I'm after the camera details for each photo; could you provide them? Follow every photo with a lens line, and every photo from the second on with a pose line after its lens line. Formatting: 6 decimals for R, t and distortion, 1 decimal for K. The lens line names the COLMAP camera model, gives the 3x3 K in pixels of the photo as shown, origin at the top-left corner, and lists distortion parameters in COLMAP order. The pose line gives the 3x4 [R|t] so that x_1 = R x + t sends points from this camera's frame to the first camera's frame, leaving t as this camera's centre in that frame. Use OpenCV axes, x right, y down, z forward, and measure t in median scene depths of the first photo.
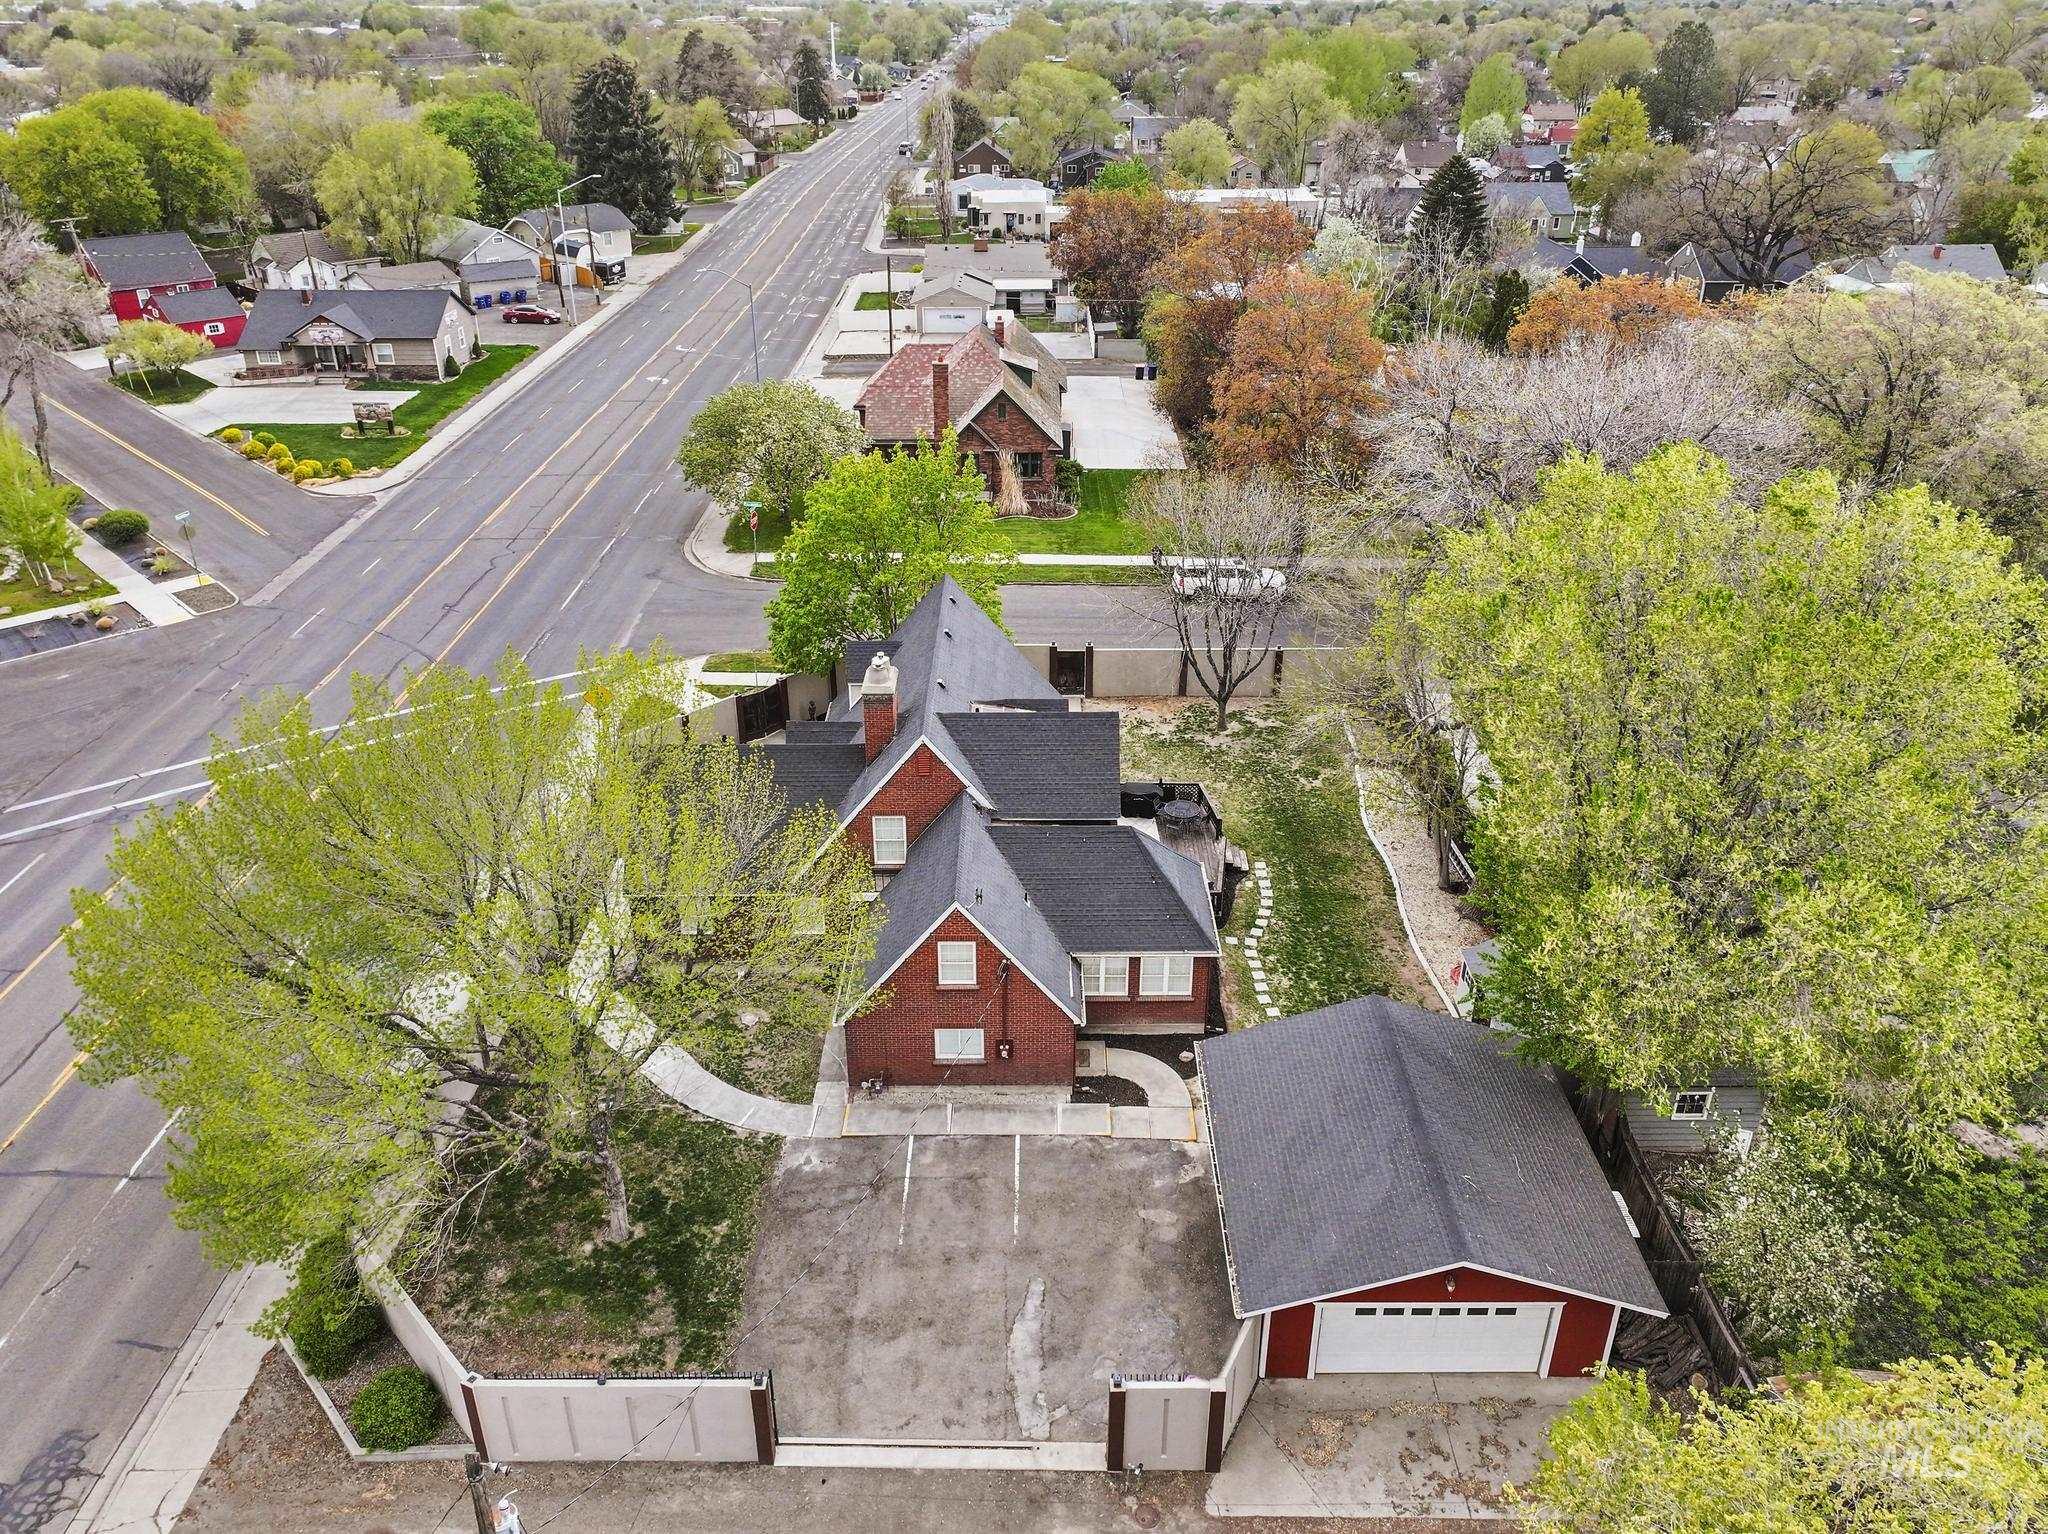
lens RADIAL K [[1450.6, 0, 1024.0], [0, 1450.6, 767.0], [0, 0, 1]] dist [0.004371, 0.010833]
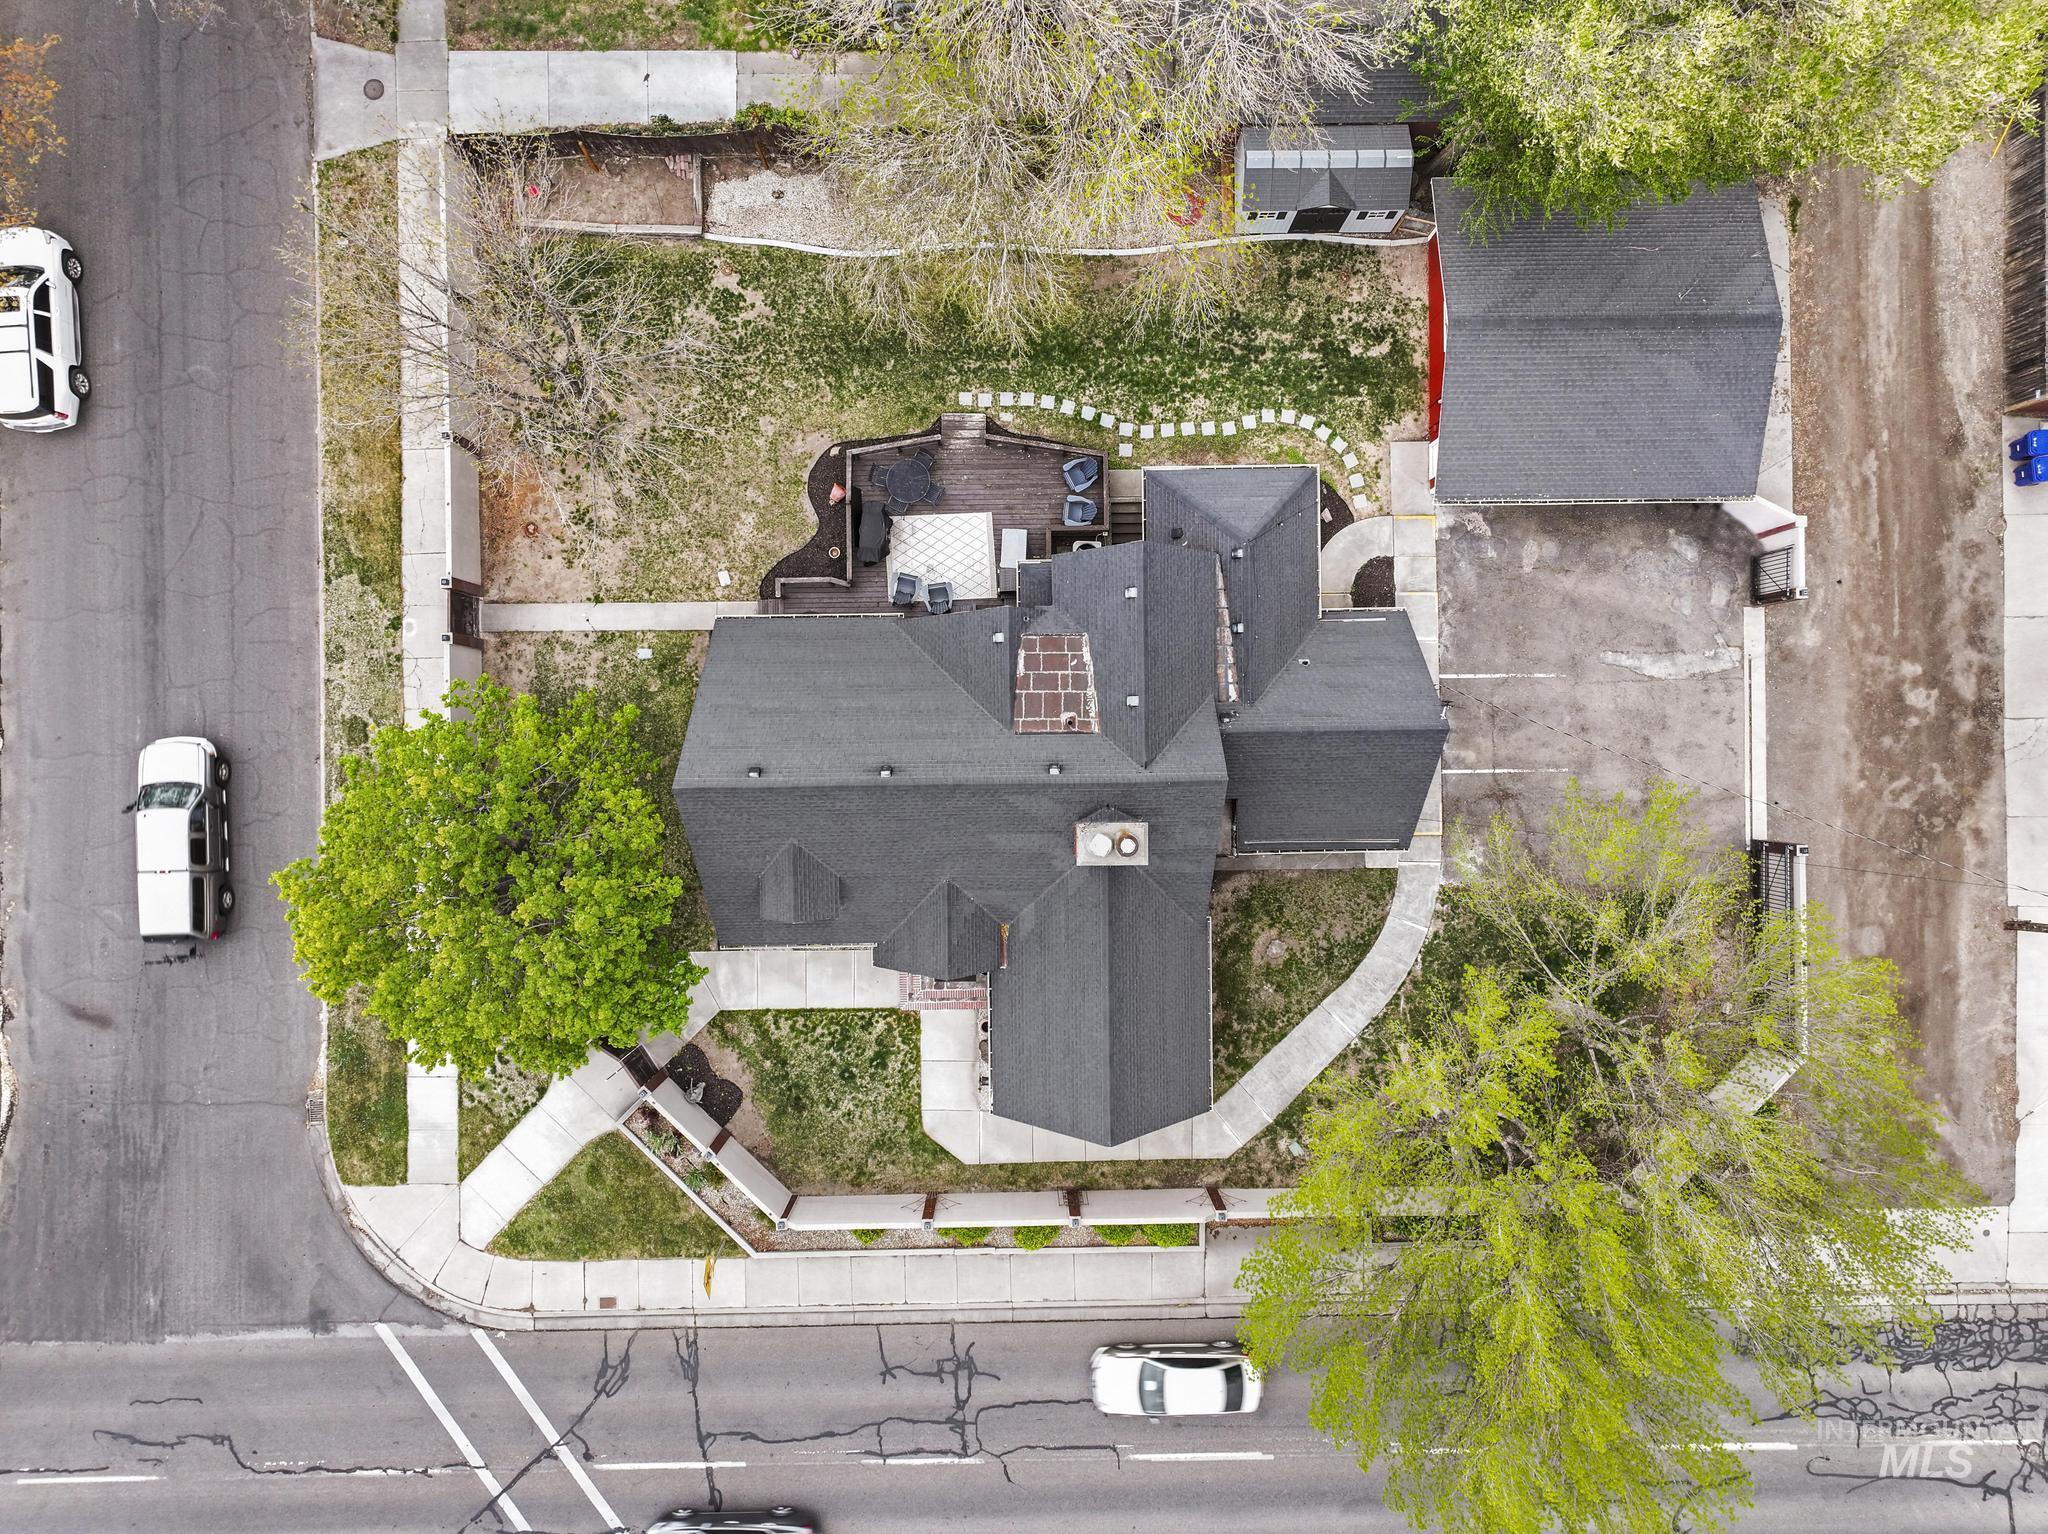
lens RADIAL K [[1450.6, 0, 1024.0], [0, 1450.6, 767.0], [0, 0, 1]] dist [0.004371, 0.010833]
pose [[-0.017605, -0.999844, 0.001210, -0.058827], [0.461982, -0.007061, 0.886861, -0.743233], [-0.886715, 0.016172, 0.462034, 0.651360]]
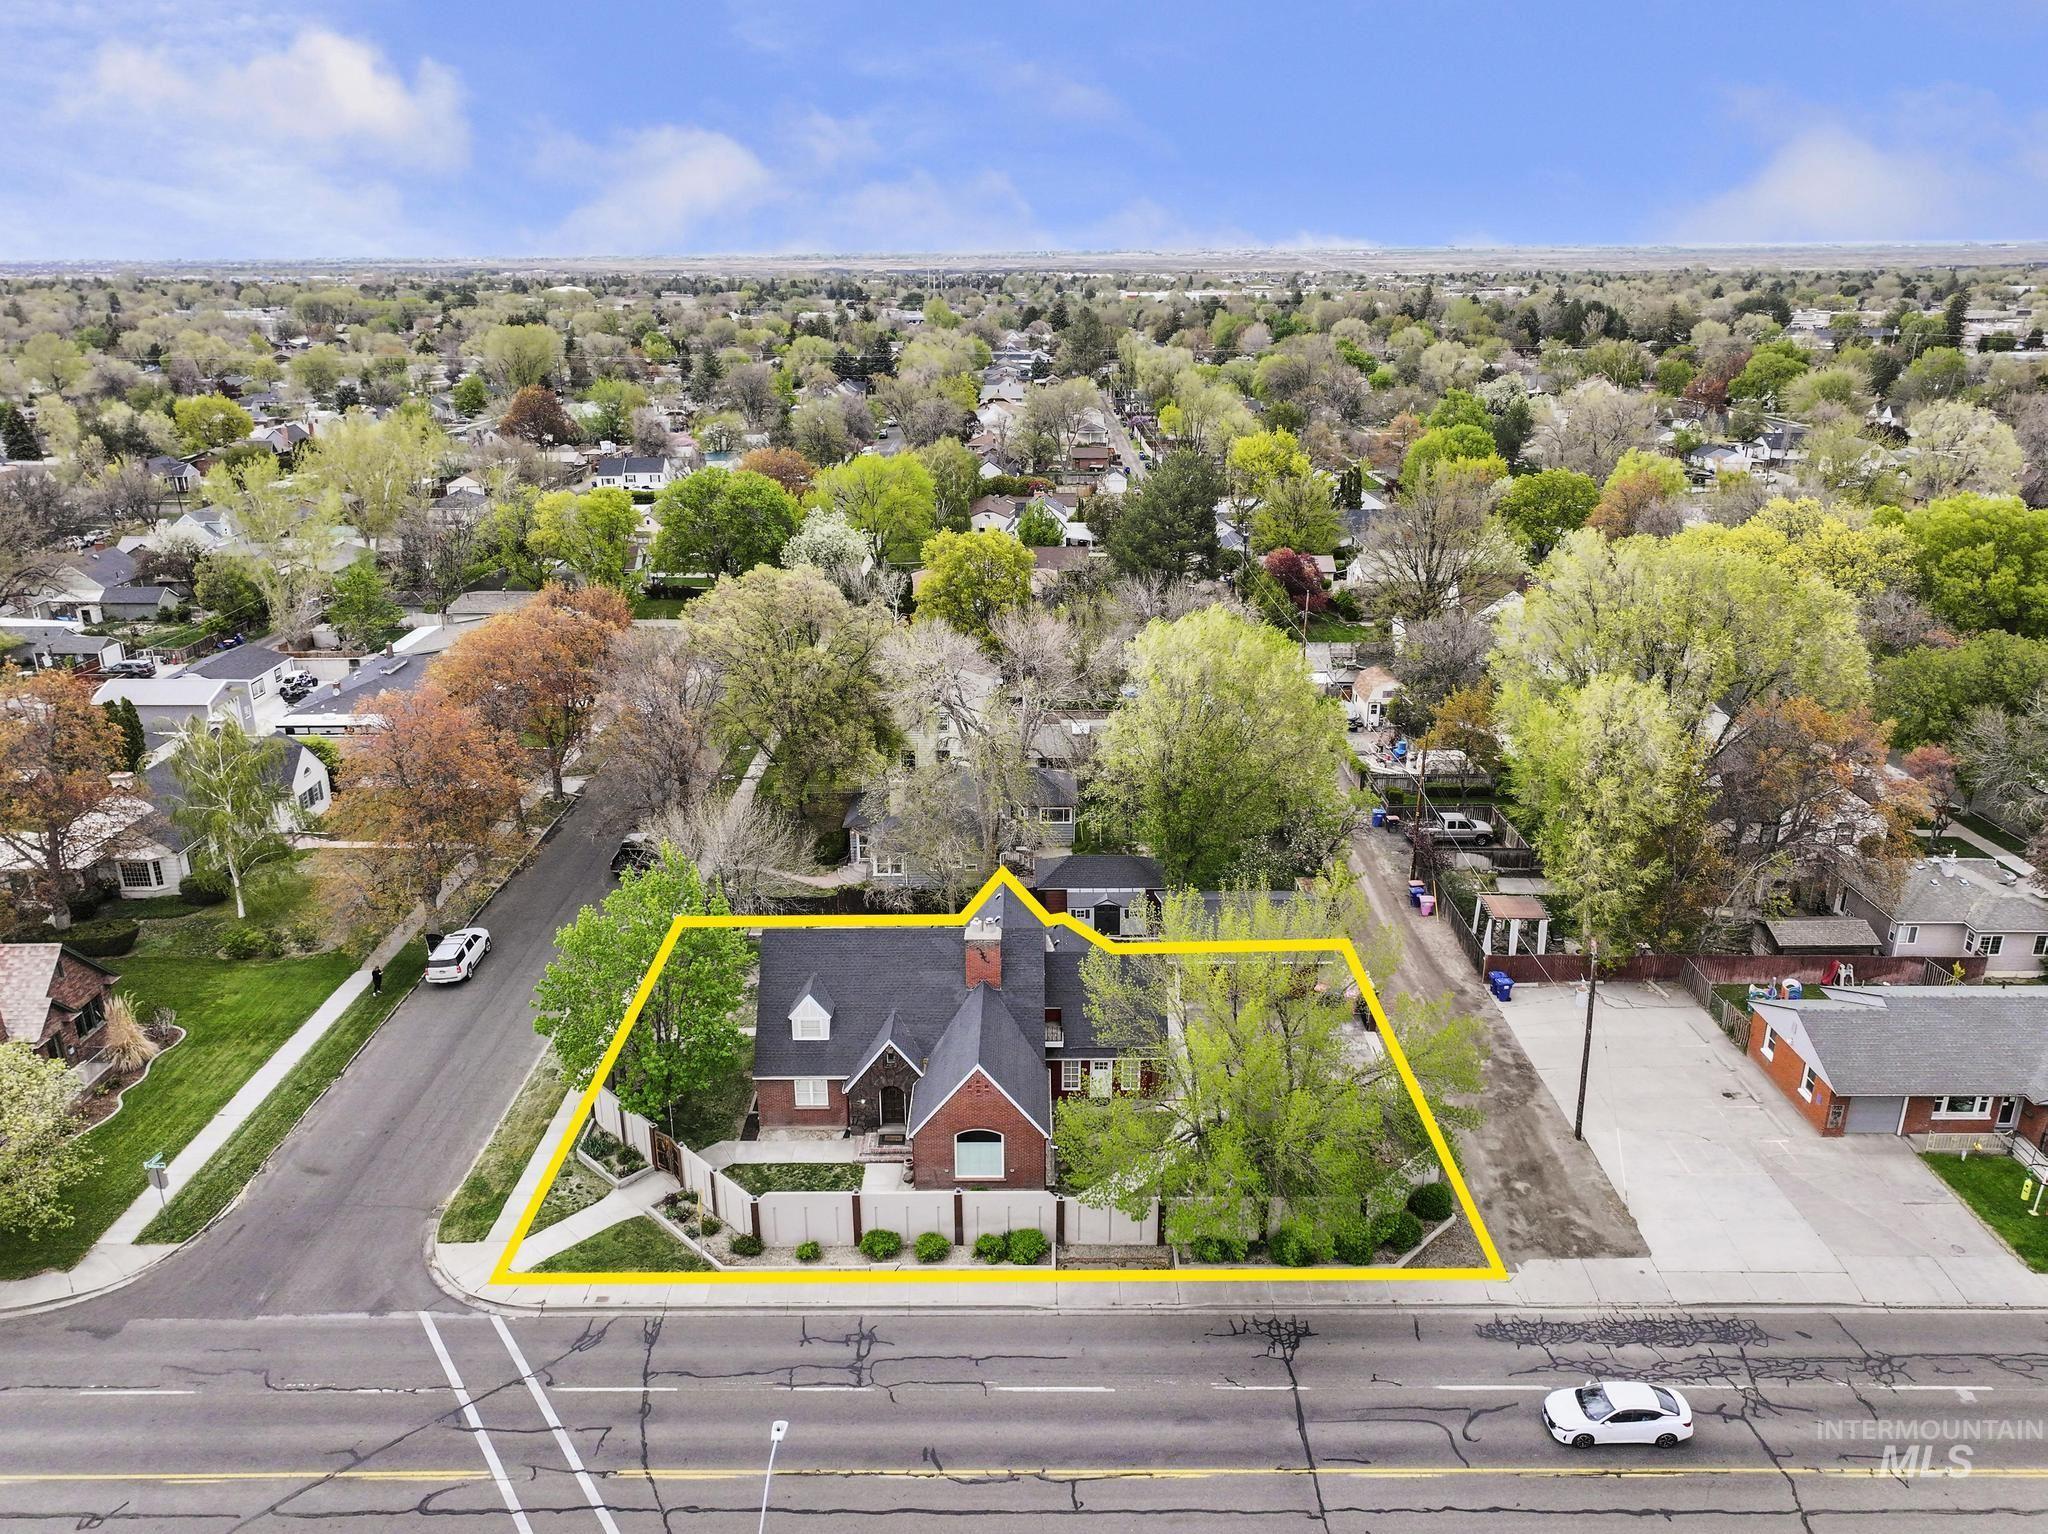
lens RADIAL K [[1450.6, 0, 1024.0], [0, 1450.6, 767.0], [0, 0, 1]] dist [0.004371, 0.010833]
pose [[-0.002335, -0.331730, 0.943371, -1.417841], [0.473788, 0.830404, 0.293179, -0.604245], [-0.880636, 0.447643, 0.155230, 0.619670]]
